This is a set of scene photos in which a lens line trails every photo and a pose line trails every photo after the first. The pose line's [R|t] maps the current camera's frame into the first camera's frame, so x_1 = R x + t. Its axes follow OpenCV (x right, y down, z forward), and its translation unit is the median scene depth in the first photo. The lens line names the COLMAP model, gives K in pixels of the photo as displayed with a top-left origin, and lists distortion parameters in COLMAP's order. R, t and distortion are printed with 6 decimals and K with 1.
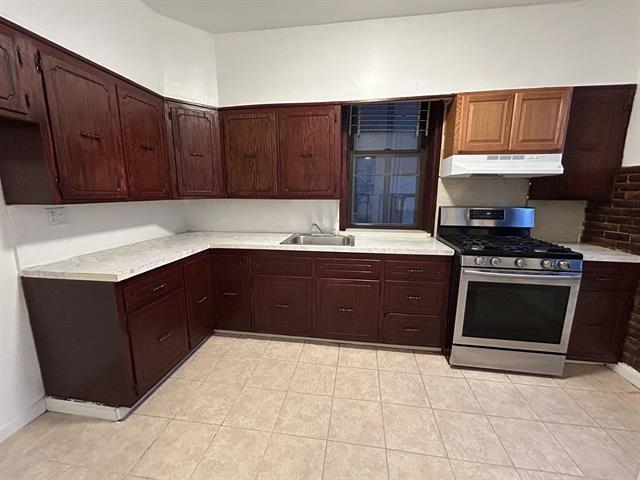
lens RADIAL K [[260.8, 0, 320.5], [0, 260.8, 238.7], [0, 0, 1]] dist [0.000130, 0.000563]
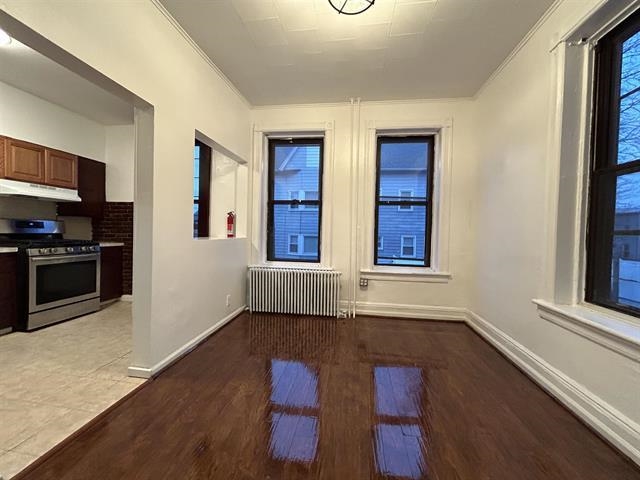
lens RADIAL K [[260.8, 0, 320.5], [0, 260.8, 238.7], [0, 0, 1]] dist [0.000130, 0.000563]
pose [[-0.001063, -0.032368, 0.999475, -0.852245], [0.149122, 0.988296, 0.032164, 0.187985], [-0.988818, 0.149078, 0.003776, -0.590908]]
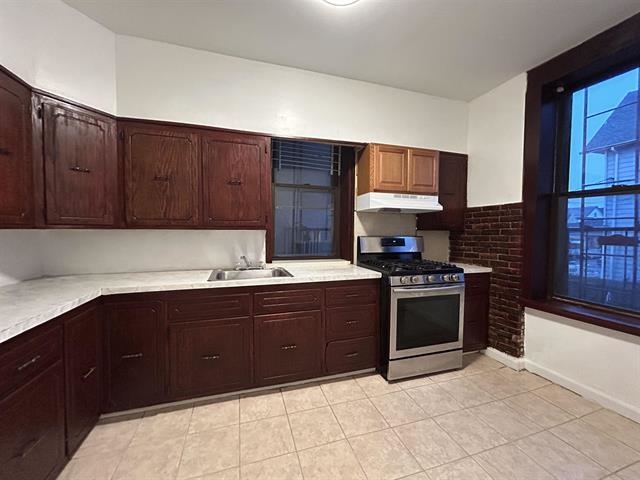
lens RADIAL K [[260.8, 0, 320.5], [0, 260.8, 238.7], [0, 0, 1]] dist [0.000130, 0.000563]
pose [[0.899289, -0.012064, 0.437189, -0.214353], [0.072847, 0.989788, -0.122532, 0.015434], [-0.431246, 0.142039, 0.890984, 0.079517]]
